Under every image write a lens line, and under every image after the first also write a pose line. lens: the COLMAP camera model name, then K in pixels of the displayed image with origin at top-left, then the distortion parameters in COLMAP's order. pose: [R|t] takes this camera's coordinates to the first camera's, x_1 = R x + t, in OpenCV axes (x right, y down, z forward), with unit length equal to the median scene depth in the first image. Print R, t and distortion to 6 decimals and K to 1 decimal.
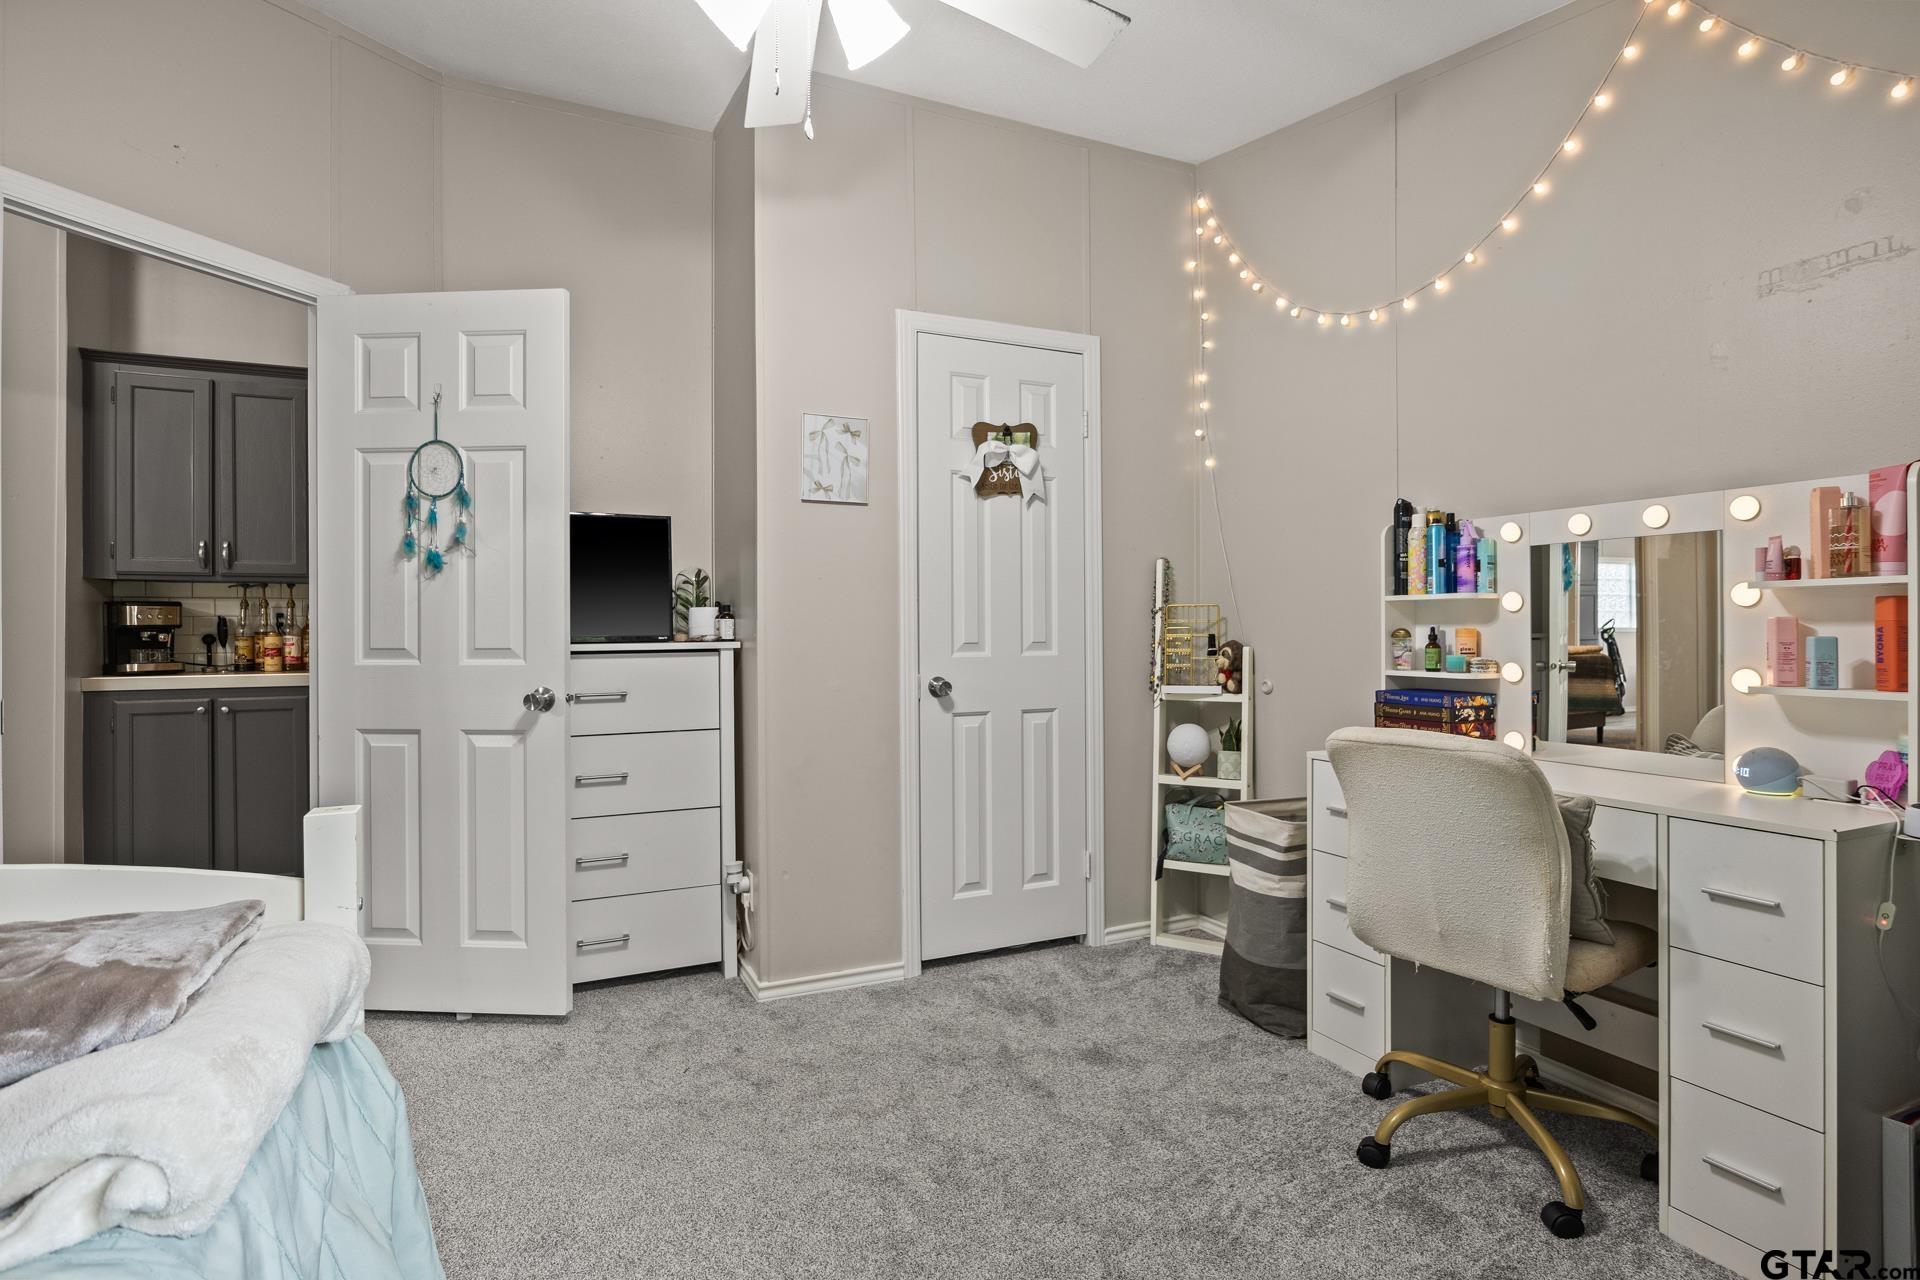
lens RADIAL K [[988.4, 0, 952.7], [0, 988.4, 640.6], [0, 0, 1]] dist [-0.002555, 0.001115]
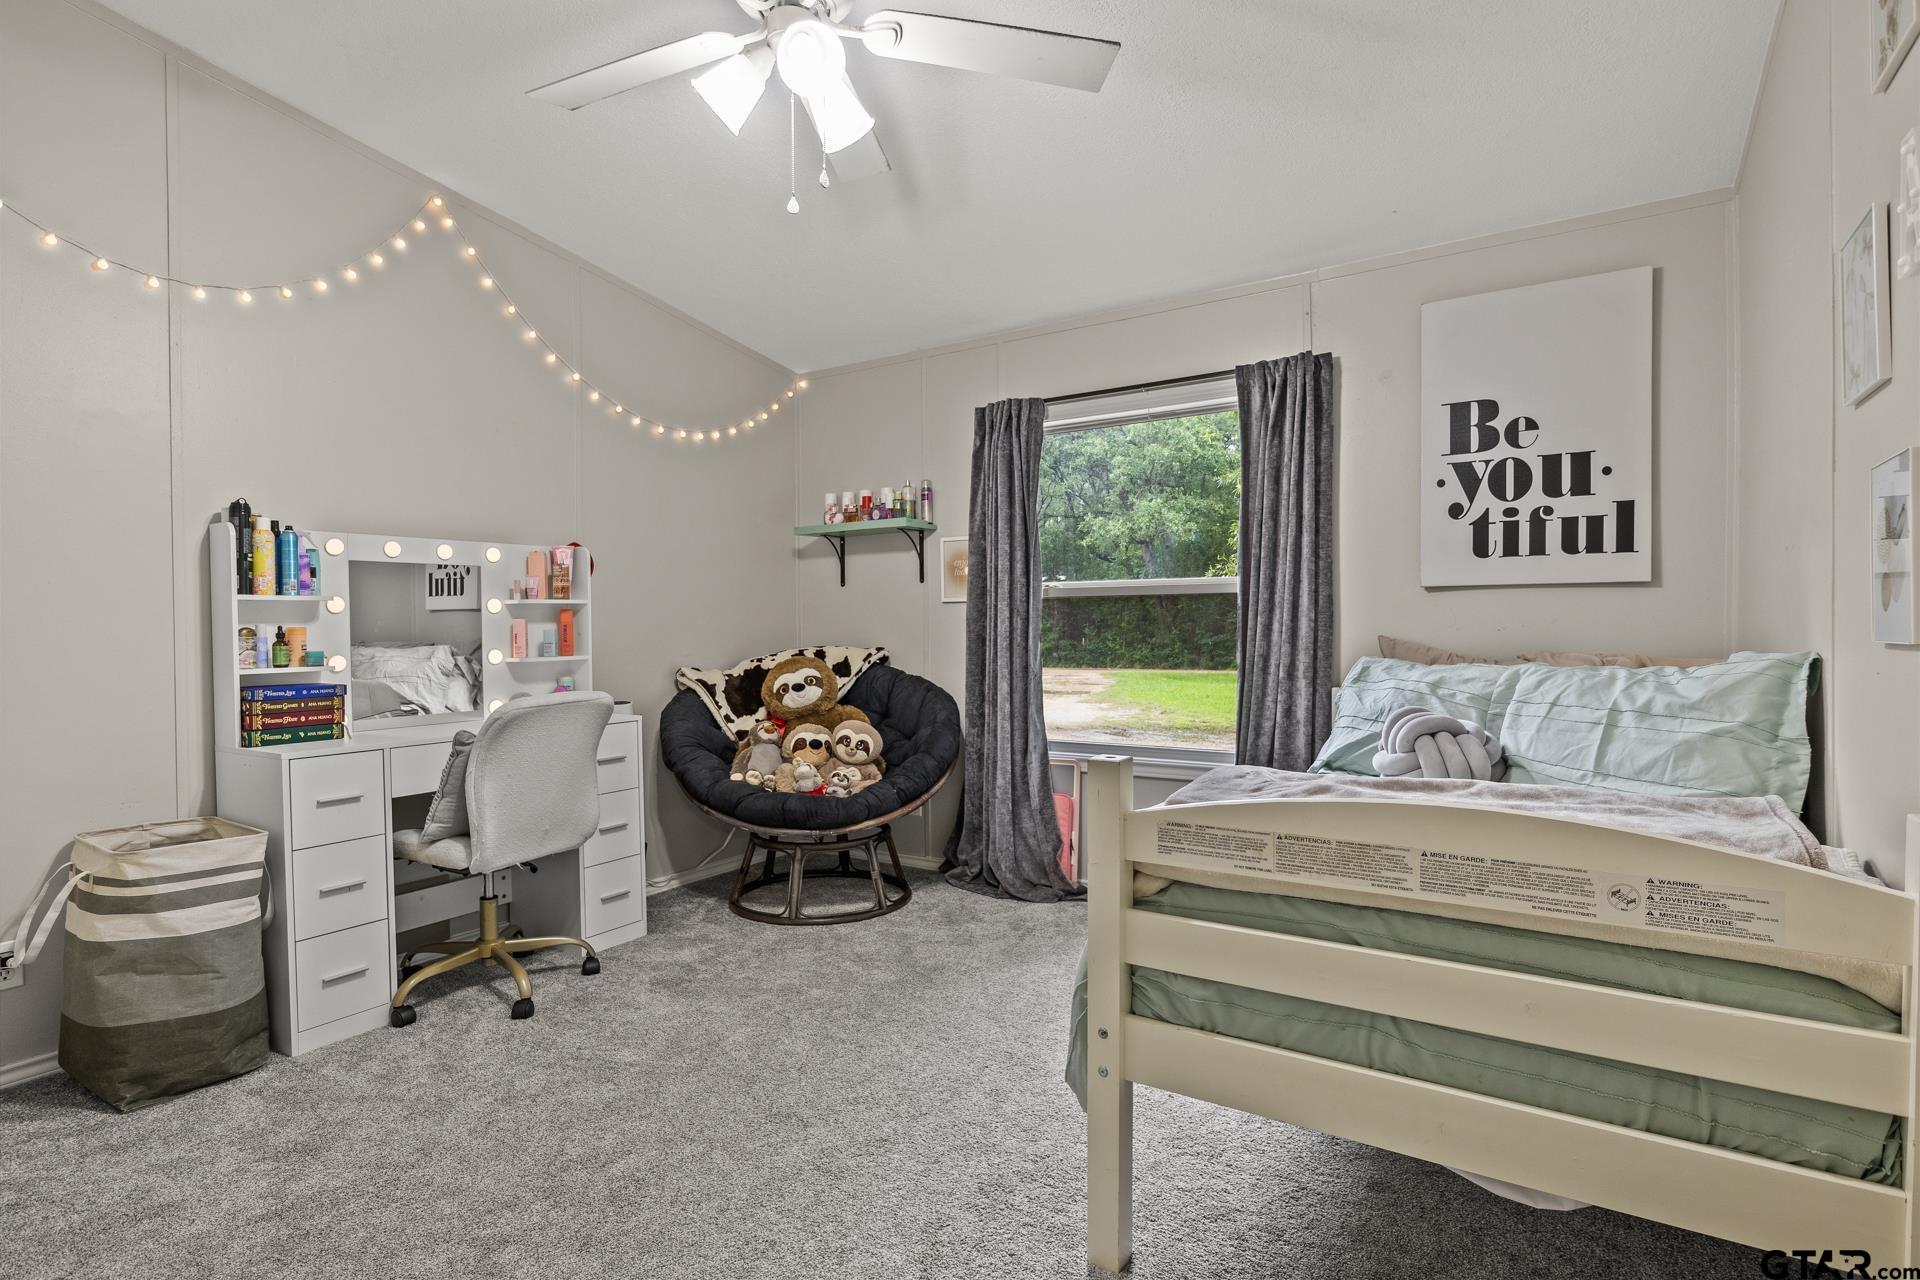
lens RADIAL K [[988.4, 0, 948.9], [0, 988.4, 635.7], [0, 0, 1]] dist [-0.002555, 0.001115]
pose [[-0.524785, -0.004426, 0.851223, -0.804608], [0.020769, 0.999622, 0.018001, -0.007365], [-0.850982, 0.027126, -0.524495, 0.943712]]
